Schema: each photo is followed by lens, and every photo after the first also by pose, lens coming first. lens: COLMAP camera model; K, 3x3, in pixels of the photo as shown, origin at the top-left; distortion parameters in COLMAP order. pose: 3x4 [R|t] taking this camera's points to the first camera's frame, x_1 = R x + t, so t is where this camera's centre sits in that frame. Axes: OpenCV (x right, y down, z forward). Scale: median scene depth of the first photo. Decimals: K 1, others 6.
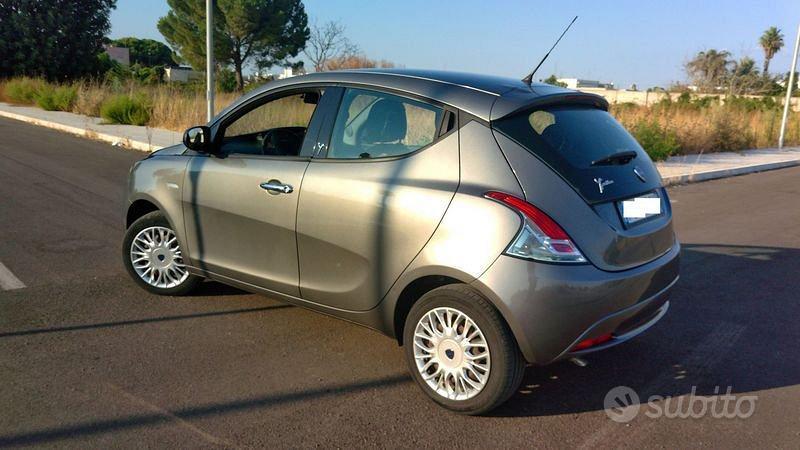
lens RADIAL K [[680.2, 0, 402.2], [0, 680.2, 222.7], [0, 0, 1]] dist [0.018415, -0.028562]
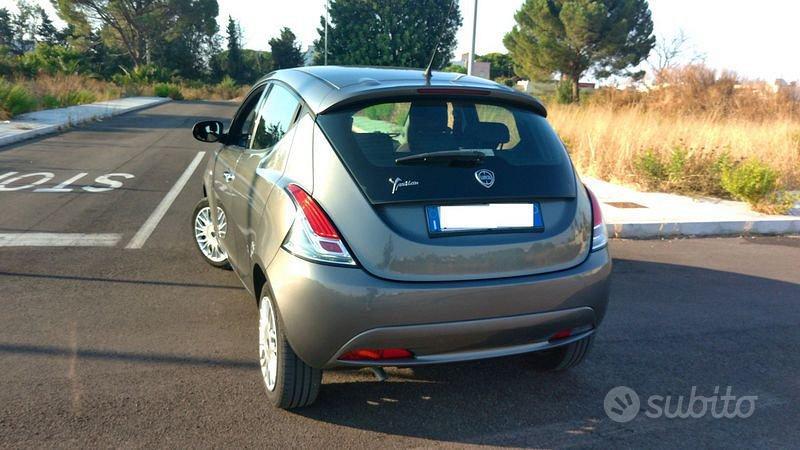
lens RADIAL K [[680.2, 0, 409.3], [0, 680.2, 221.1], [0, 0, 1]] dist [0.018415, -0.028562]
pose [[0.875070, 0.084879, -0.476495, 0.488922], [-0.093800, 0.995578, 0.005082, -0.009164], [0.474820, 0.040248, 0.879162, 0.138132]]
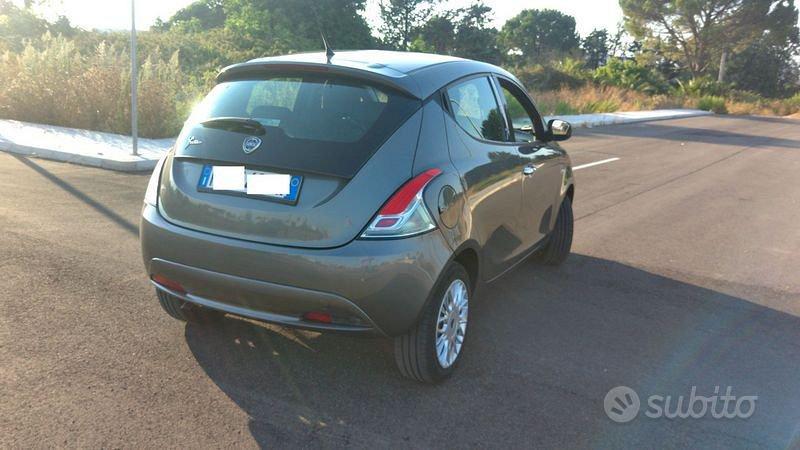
lens RADIAL K [[680.2, 0, 402.7], [0, 680.2, 222.7], [0, 0, 1]] dist [0.018415, -0.028562]
pose [[0.244384, 0.176775, -0.953429, 0.927106], [-0.225254, 0.966695, 0.121497, -0.091690], [0.943153, 0.185072, 0.276064, 0.685933]]
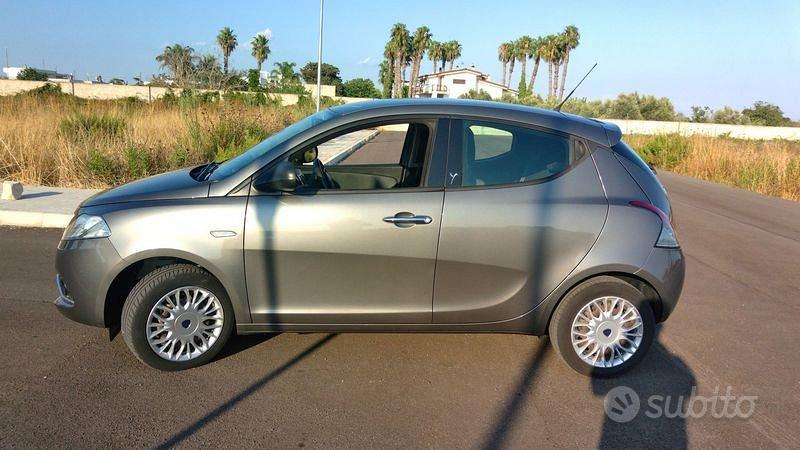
lens RADIAL K [[680.2, 0, 401.2], [0, 680.2, 224.9], [0, 0, 1]] dist [0.018415, -0.028562]
pose [[0.718767, -0.126154, 0.683710, -0.709632], [0.115063, 0.991423, 0.061969, -0.086790], [-0.685664, 0.034128, 0.727118, 0.226585]]
